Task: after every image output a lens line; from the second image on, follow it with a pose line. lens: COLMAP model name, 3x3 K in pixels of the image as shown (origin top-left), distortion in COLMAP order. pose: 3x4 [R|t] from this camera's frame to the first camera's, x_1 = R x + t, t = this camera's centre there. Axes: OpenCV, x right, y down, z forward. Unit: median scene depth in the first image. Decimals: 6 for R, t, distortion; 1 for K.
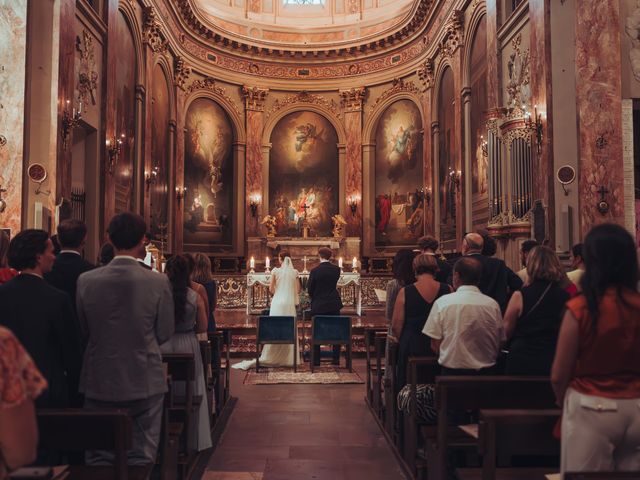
lens RADIAL K [[641.1, 0, 319.5], [0, 641.1, 226.8], [0, 0, 1]] dist [-0.000198, 0.029749]
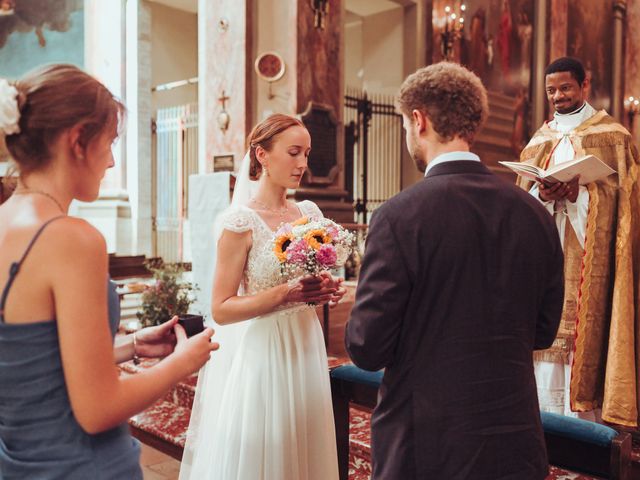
lens RADIAL K [[641.1, 0, 319.5], [0, 641.1, 226.8], [0, 0, 1]] dist [-0.000198, 0.029749]
pose [[0.716594, 0.020569, -0.697188, 0.023974], [0.035353, 0.997209, 0.065758, 0.016350], [0.696594, -0.071770, 0.713867, 0.238670]]
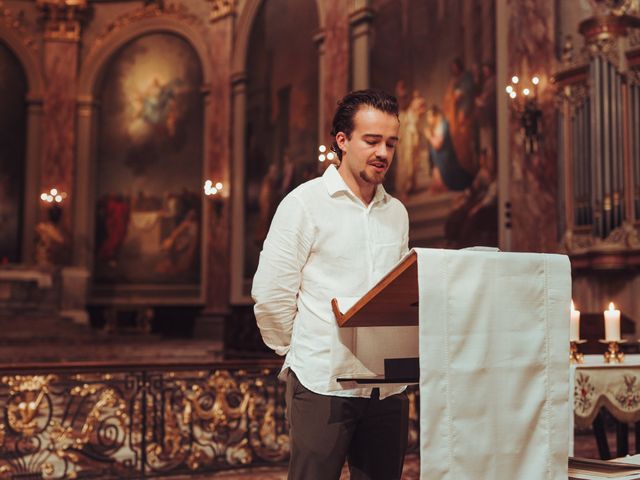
lens RADIAL K [[850.8, 0, 320.0], [0, 850.8, 240.0], [0, 0, 1]] dist [-0.000530, 0.014557]
pose [[0.855870, 0.057771, 0.513954, -0.132599], [-0.041515, 0.998209, -0.043070, 0.015355], [-0.515522, 0.015526, 0.856736, 0.279366]]
